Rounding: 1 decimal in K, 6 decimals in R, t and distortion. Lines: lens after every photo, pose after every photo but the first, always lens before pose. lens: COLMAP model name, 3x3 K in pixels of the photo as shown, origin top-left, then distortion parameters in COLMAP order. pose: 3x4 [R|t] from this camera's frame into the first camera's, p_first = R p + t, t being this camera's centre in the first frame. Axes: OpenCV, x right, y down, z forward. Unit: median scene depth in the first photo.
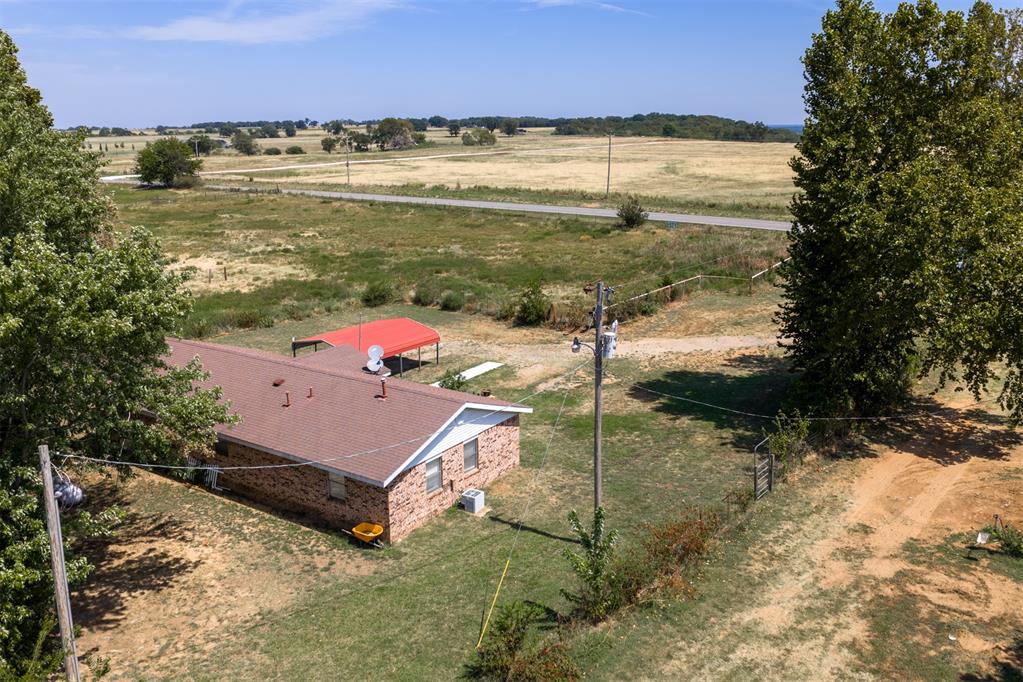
lens RADIAL K [[850.0, 0, 504.7], [0, 850.0, 331.8], [0, 0, 1]] dist [0.014624, -0.022718]
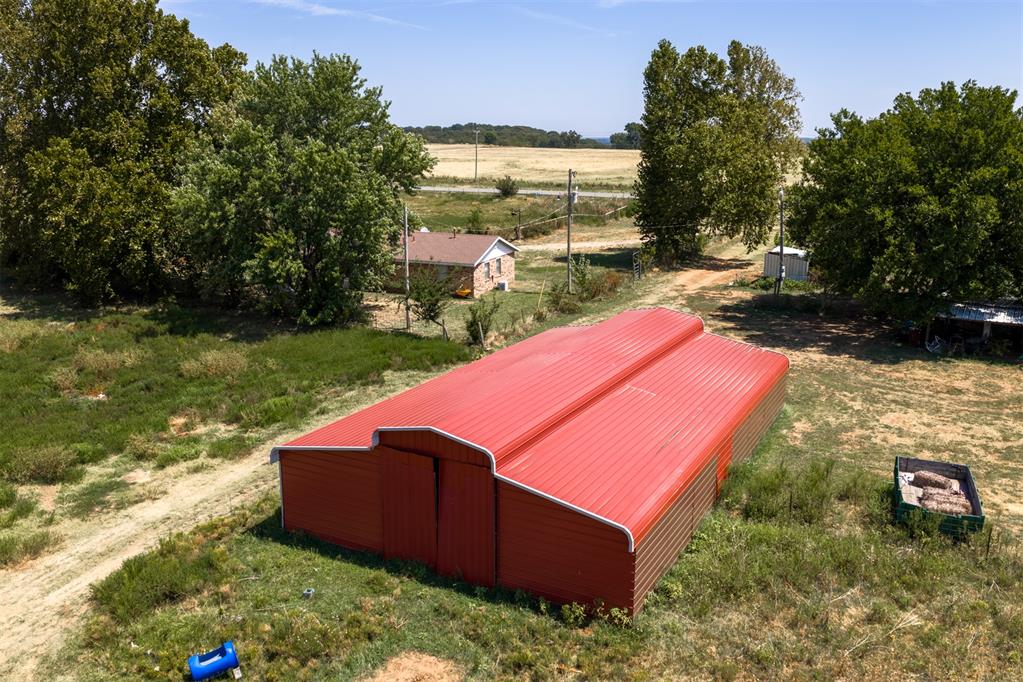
lens RADIAL K [[850.0, 0, 509.0], [0, 850.0, 349.2], [0, 0, 1]] dist [0.014624, -0.022718]
pose [[0.975819, -0.042288, 0.214451, -0.410238], [0.040842, 0.999103, 0.011172, 0.288278], [-0.214731, -0.002143, 0.976671, -0.874354]]
